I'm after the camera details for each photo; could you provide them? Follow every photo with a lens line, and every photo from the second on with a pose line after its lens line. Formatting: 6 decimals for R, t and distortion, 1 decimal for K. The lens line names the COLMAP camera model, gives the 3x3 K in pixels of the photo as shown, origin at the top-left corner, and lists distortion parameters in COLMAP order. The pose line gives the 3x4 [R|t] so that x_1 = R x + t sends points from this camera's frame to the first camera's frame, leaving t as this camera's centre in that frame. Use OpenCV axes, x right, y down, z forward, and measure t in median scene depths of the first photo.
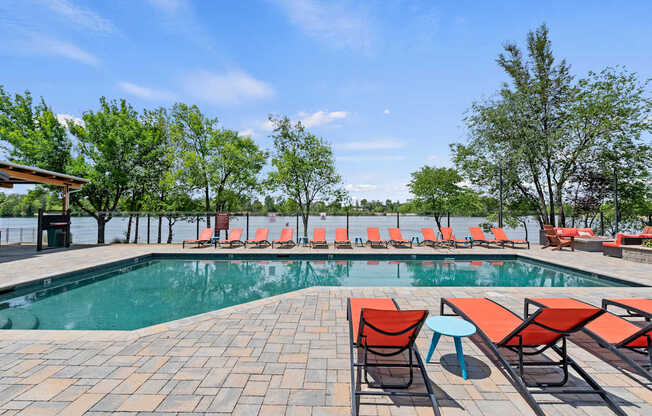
lens RADIAL K [[277.9, 0, 326.4], [0, 277.9, 222.3], [0, 0, 1]] dist [-0.001030, -0.000161]
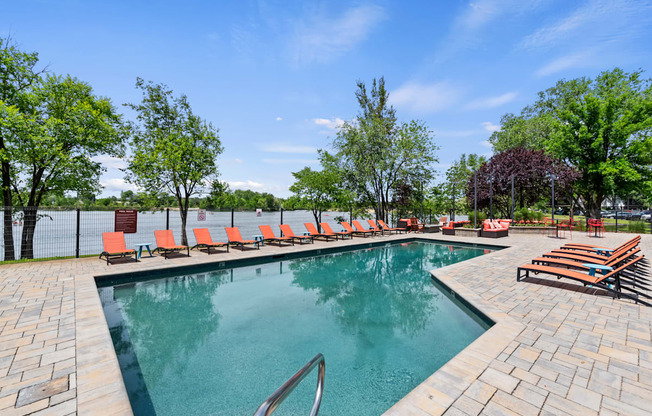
lens RADIAL K [[281.2, 0, 327.4], [0, 281.2, 211.4], [0, 0, 1]] dist [0.001710, 0.000006]
pose [[0.736754, -0.005375, 0.676139, -0.367481], [0.020092, 0.999701, -0.013946, -0.005800], [-0.675862, 0.023859, 0.736642, 0.122782]]
